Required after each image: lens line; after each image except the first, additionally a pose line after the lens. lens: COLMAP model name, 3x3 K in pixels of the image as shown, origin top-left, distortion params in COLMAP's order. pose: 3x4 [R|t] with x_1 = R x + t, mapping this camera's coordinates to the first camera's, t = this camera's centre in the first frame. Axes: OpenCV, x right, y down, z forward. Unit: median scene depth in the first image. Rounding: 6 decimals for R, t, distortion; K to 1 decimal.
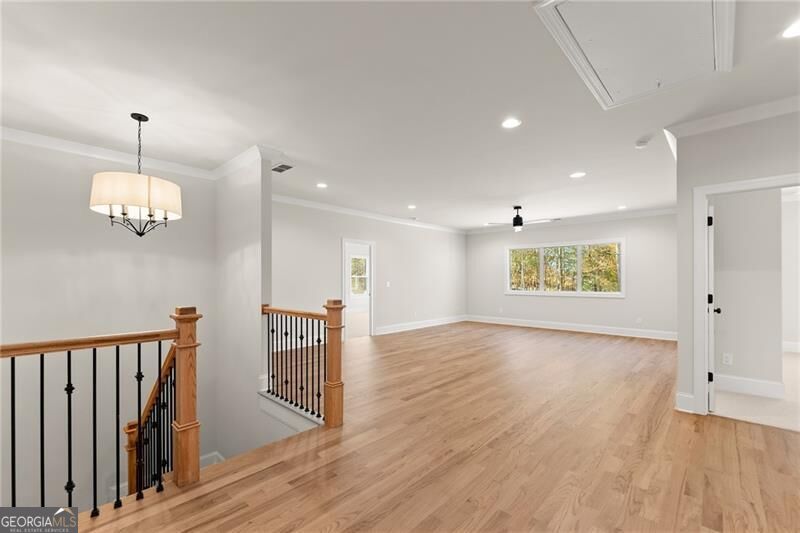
lens RADIAL K [[338.1, 0, 398.4], [0, 338.1, 281.9], [0, 0, 1]] dist [-0.018499, -0.000043]
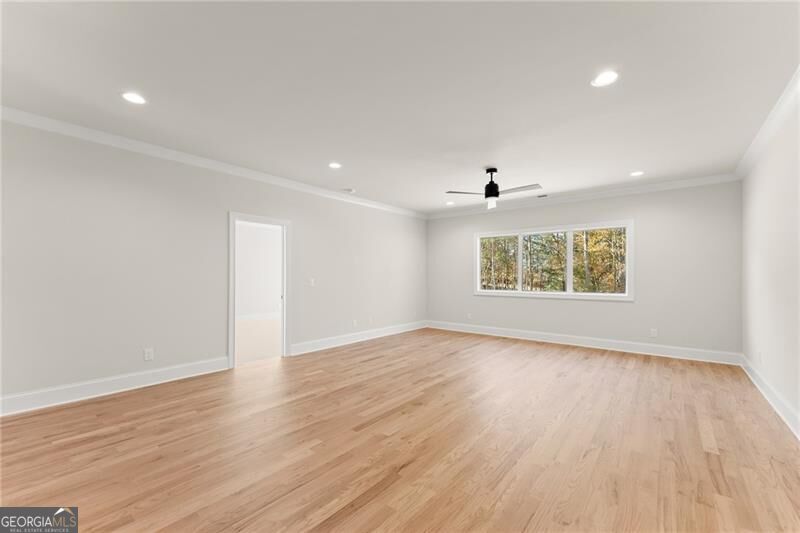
lens RADIAL K [[334.7, 0, 399.8], [0, 334.7, 278.3], [0, 0, 1]] dist [0.001133, 0.000120]
pose [[0.996588, 0.001895, 0.082520, 0.099205], [-0.001922, 0.999998, 0.000251, -0.002027], [-0.082520, -0.000409, 0.996589, 0.297909]]
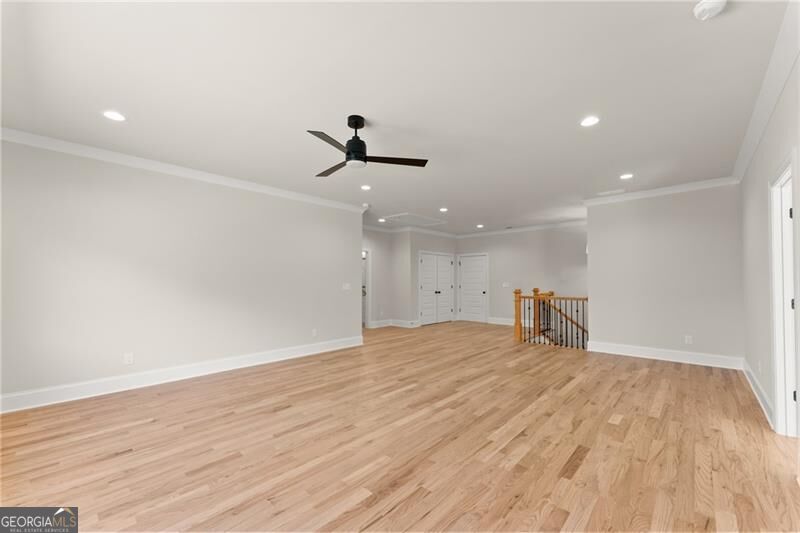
lens RADIAL K [[334.7, 0, 399.8], [0, 334.7, 278.3], [0, 0, 1]] dist [0.001133, 0.000120]
pose [[-0.999571, 0.000901, -0.029269, 0.268584], [0.000958, 0.999998, -0.001918, -0.008482], [0.029267, -0.001945, -0.999570, 1.249637]]
